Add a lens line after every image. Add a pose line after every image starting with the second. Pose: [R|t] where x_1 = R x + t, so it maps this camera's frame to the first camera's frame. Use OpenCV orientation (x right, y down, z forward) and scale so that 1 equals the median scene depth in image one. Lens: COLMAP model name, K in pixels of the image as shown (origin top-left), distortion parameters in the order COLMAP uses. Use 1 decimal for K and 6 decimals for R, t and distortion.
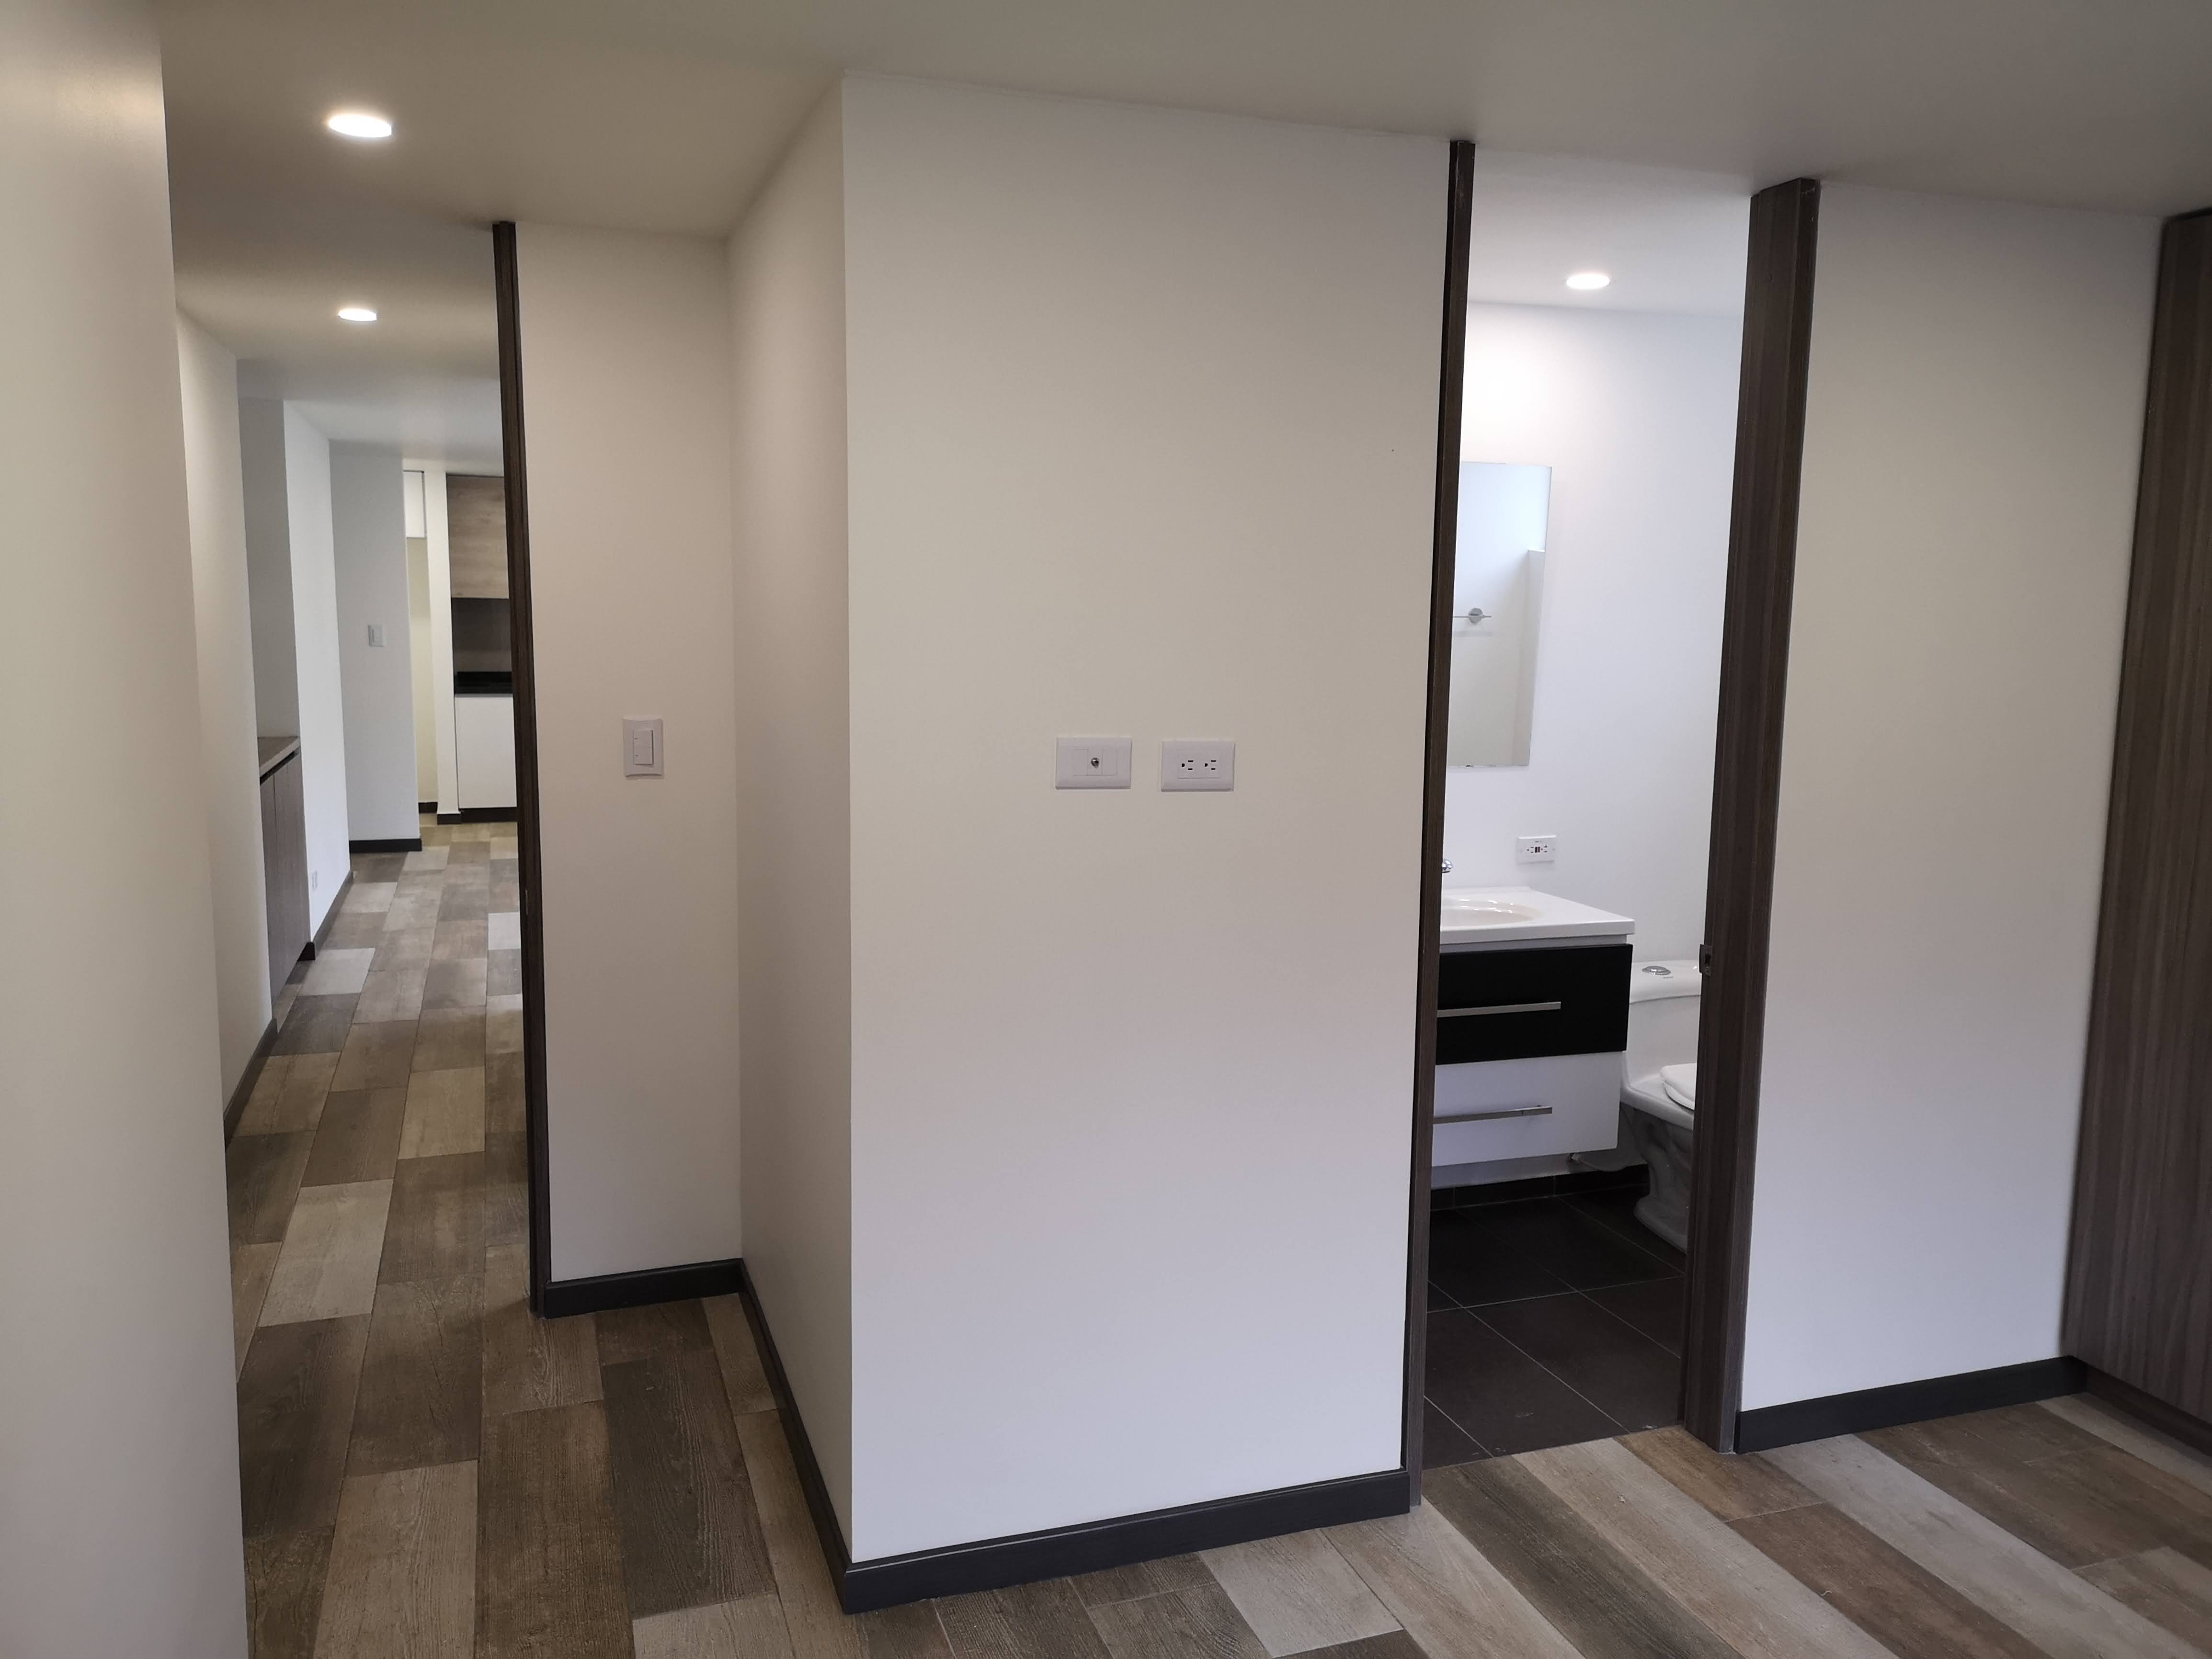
lens RADIAL K [[1685.1, 0, 1125.5], [0, 1685.1, 829.8], [0, 0, 1]] dist [0.063137, -0.065278]
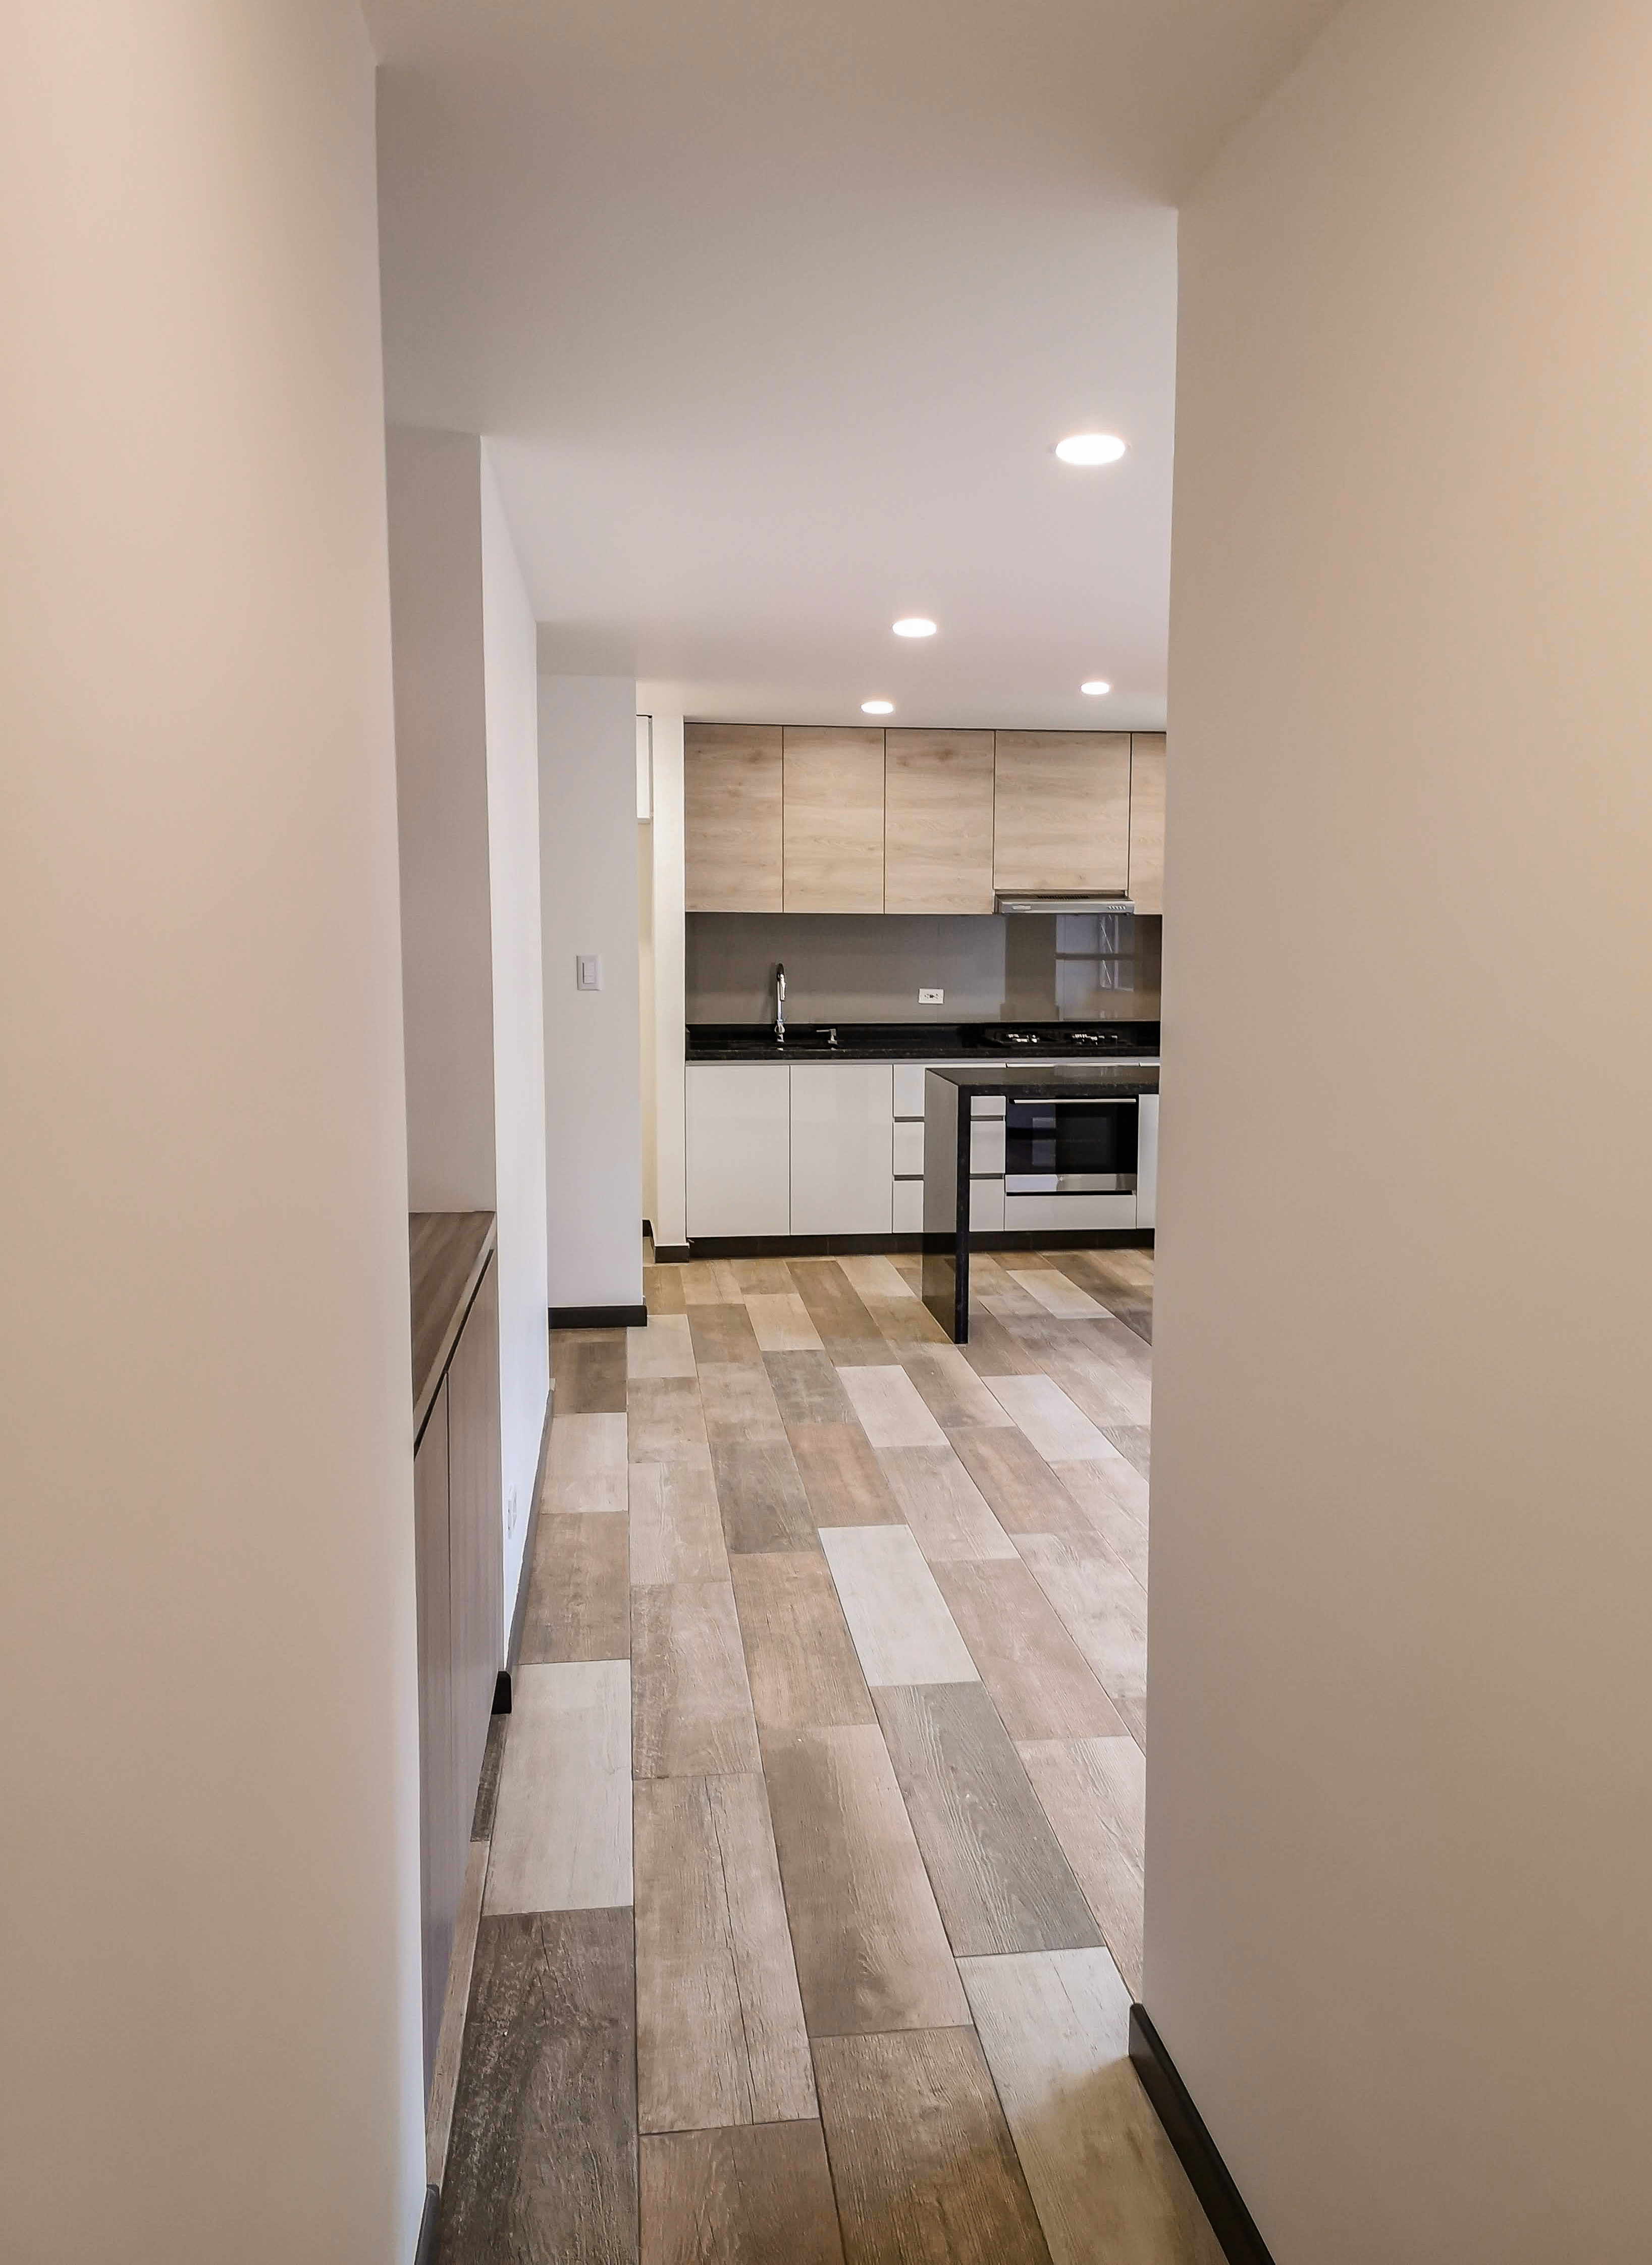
lens RADIAL K [[1777.6, 0, 897.5], [0, 1777.6, 1109.9], [0, 0, 1]] dist [0.044043, -0.002738]
pose [[0.980150, 0.012577, -0.197860, -0.205976], [-0.018462, 0.999440, -0.027925, -0.049630], [0.197398, 0.031023, 0.979832, 0.400950]]
